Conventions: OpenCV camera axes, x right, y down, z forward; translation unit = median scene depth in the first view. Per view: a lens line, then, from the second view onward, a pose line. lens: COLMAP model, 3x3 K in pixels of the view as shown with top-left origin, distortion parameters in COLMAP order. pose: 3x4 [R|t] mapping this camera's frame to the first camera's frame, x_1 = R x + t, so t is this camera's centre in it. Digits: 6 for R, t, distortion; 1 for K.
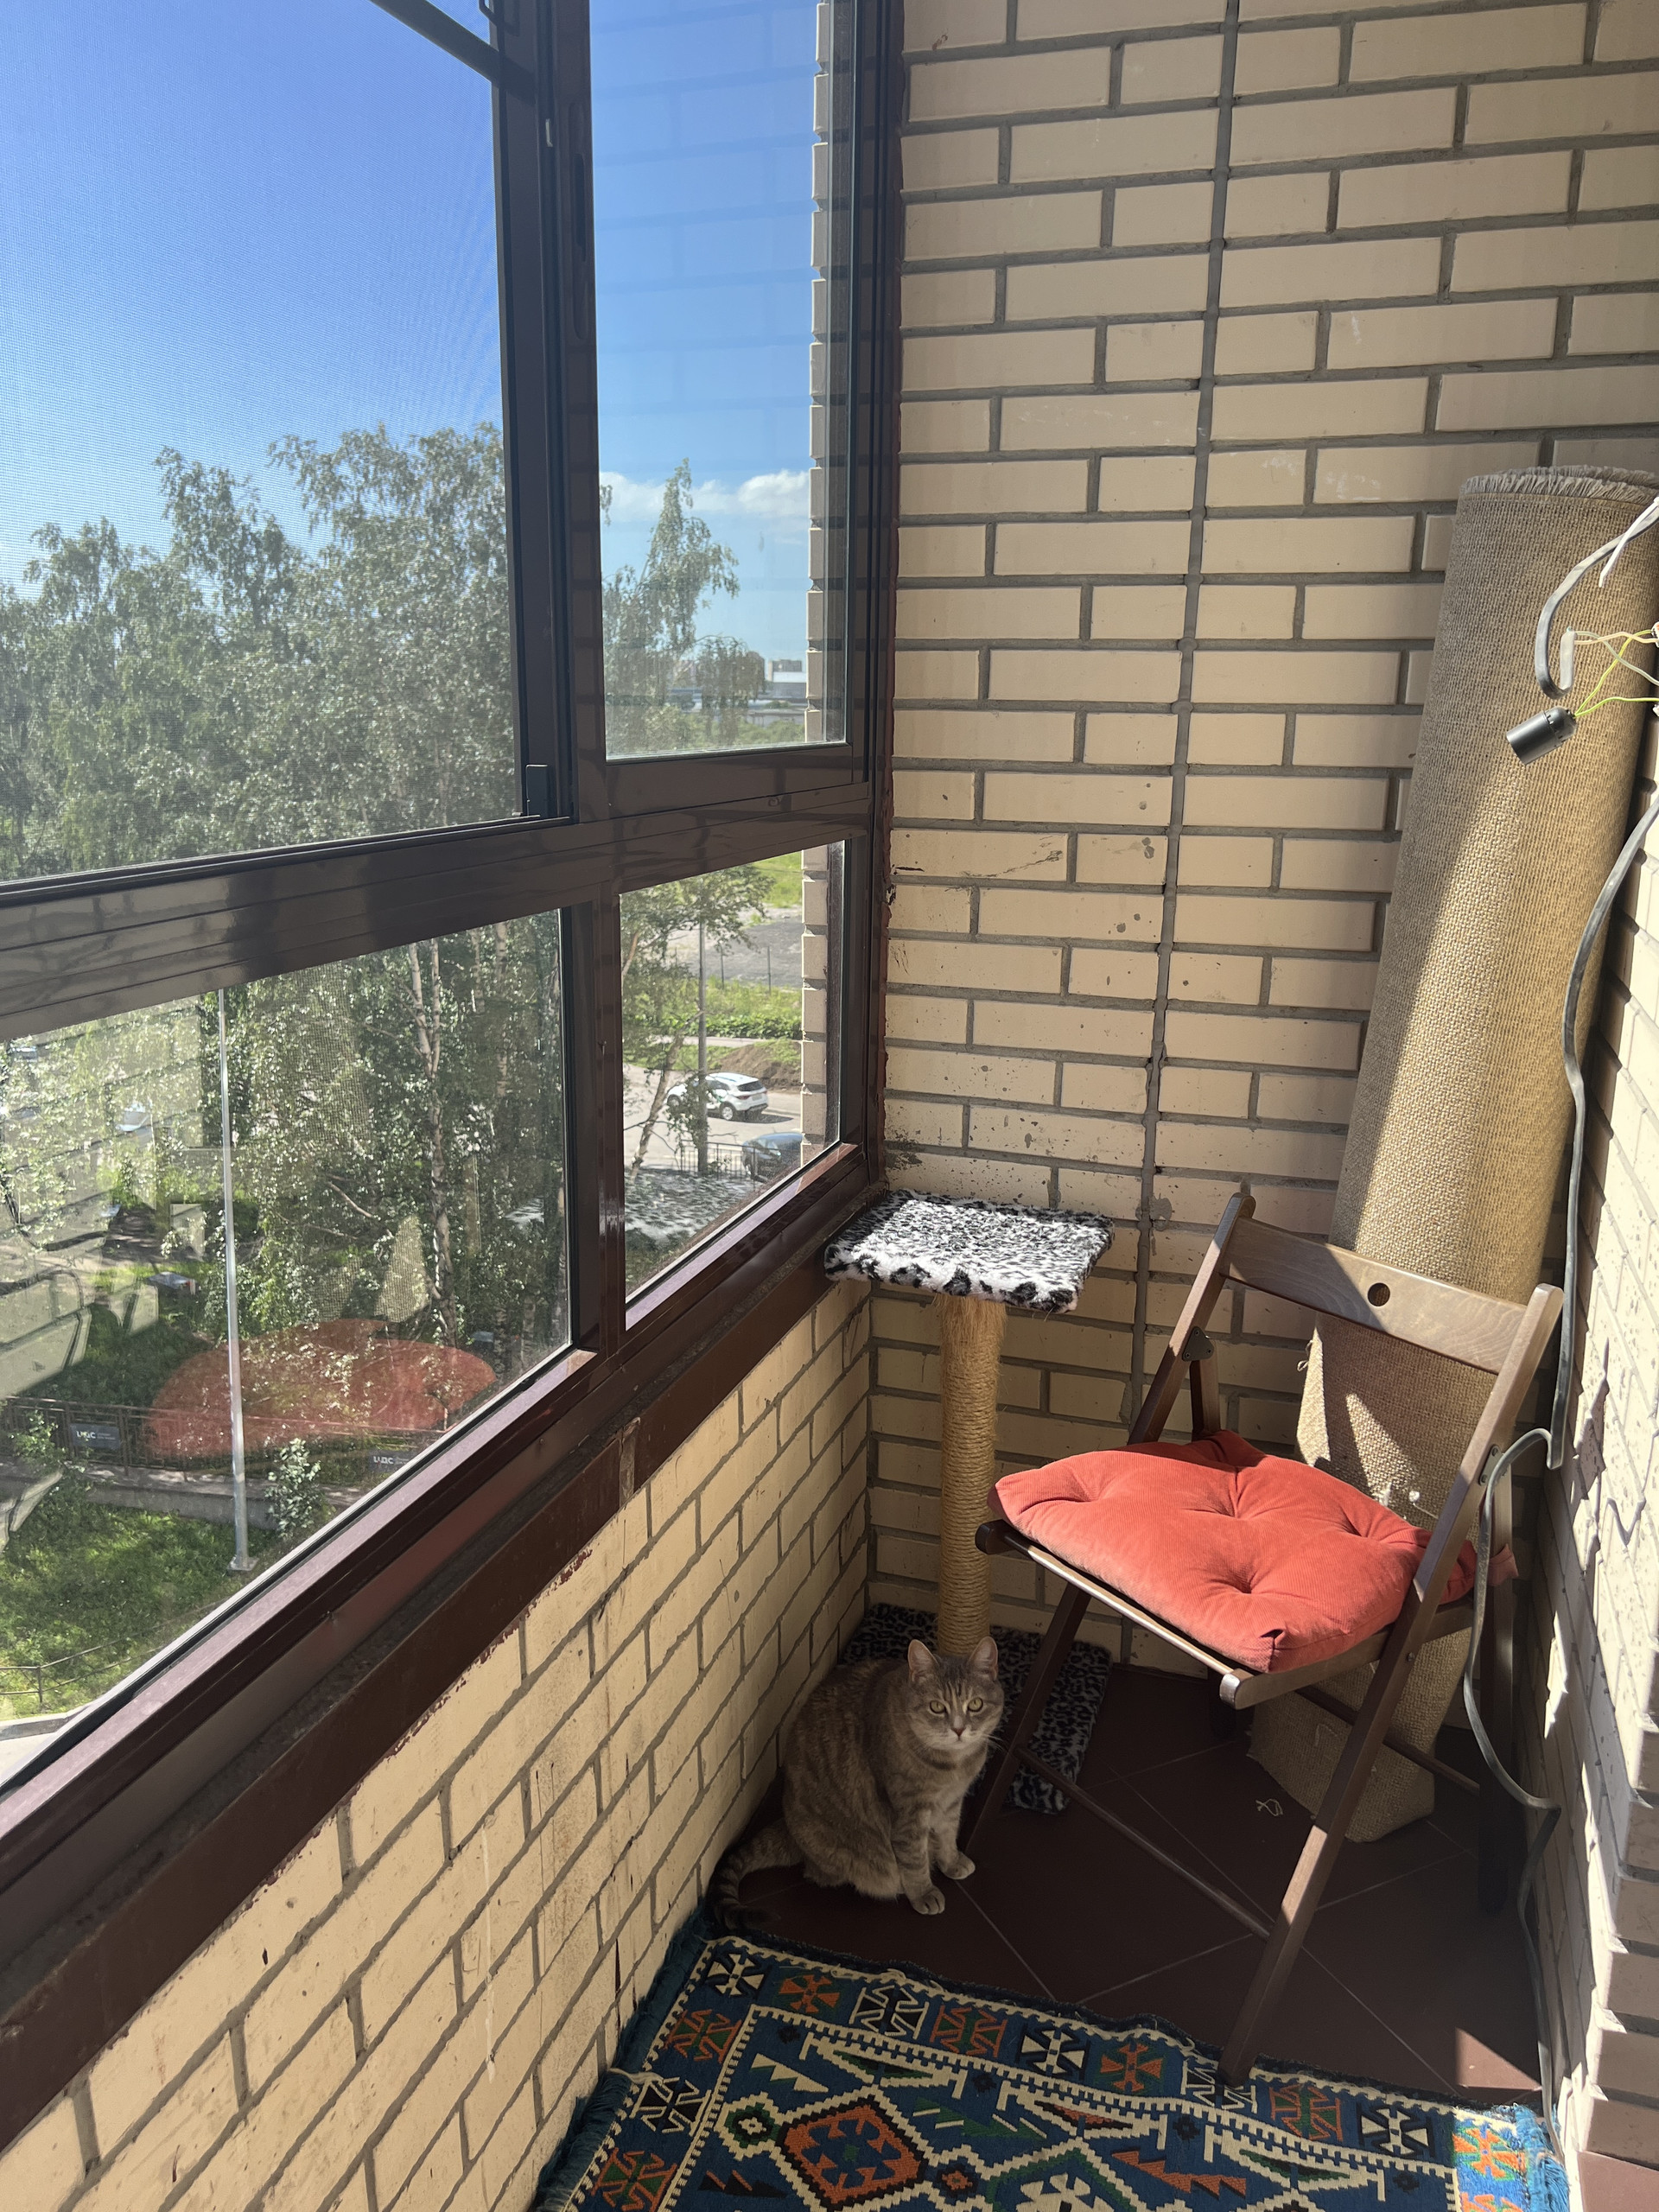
lens RADIAL K [[1688.1, 0, 822.1], [0, 1688.1, 1119.1], [0, 0, 1]] dist [0.046140, -0.056812]
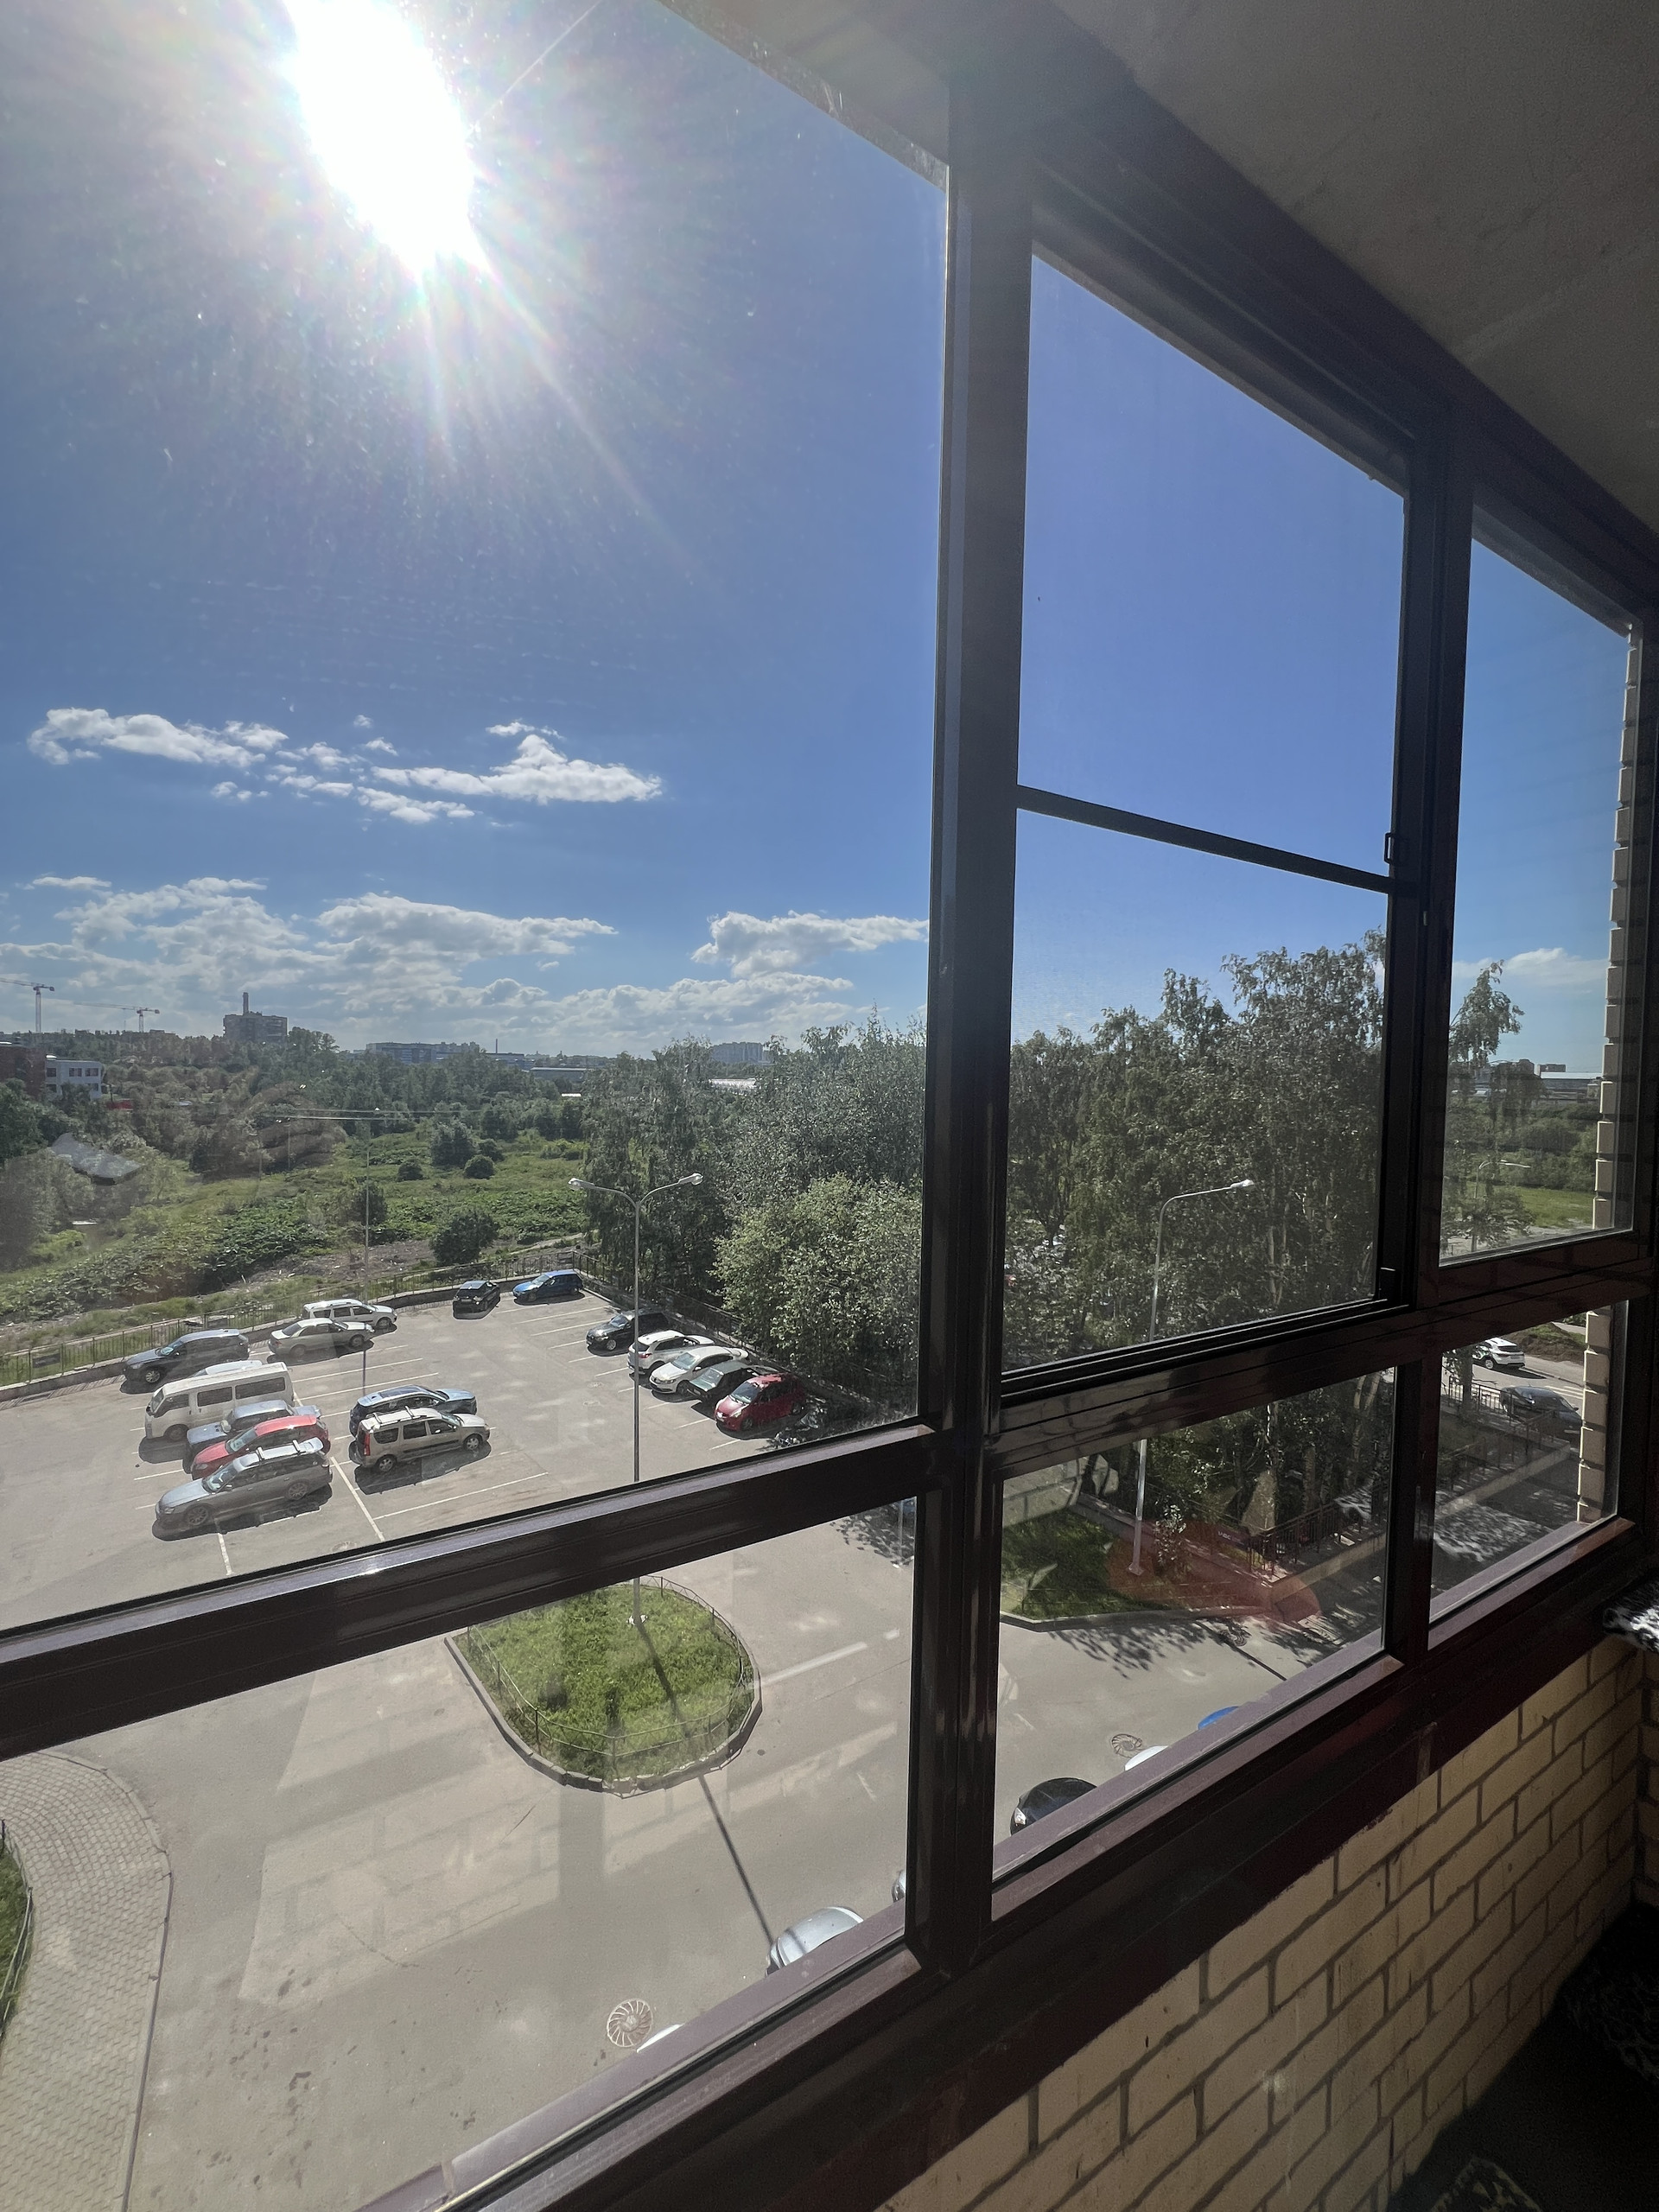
lens RADIAL K [[885.7, 0, 828.0], [0, 885.7, 1101.8], [0, 0, 1]] dist [0.003520, 0.000767]
pose [[0.761396, 0.033240, -0.647434, -0.024129], [-0.174856, 0.972202, -0.155721, -0.102330], [0.624260, 0.231773, 0.746043, -0.008326]]
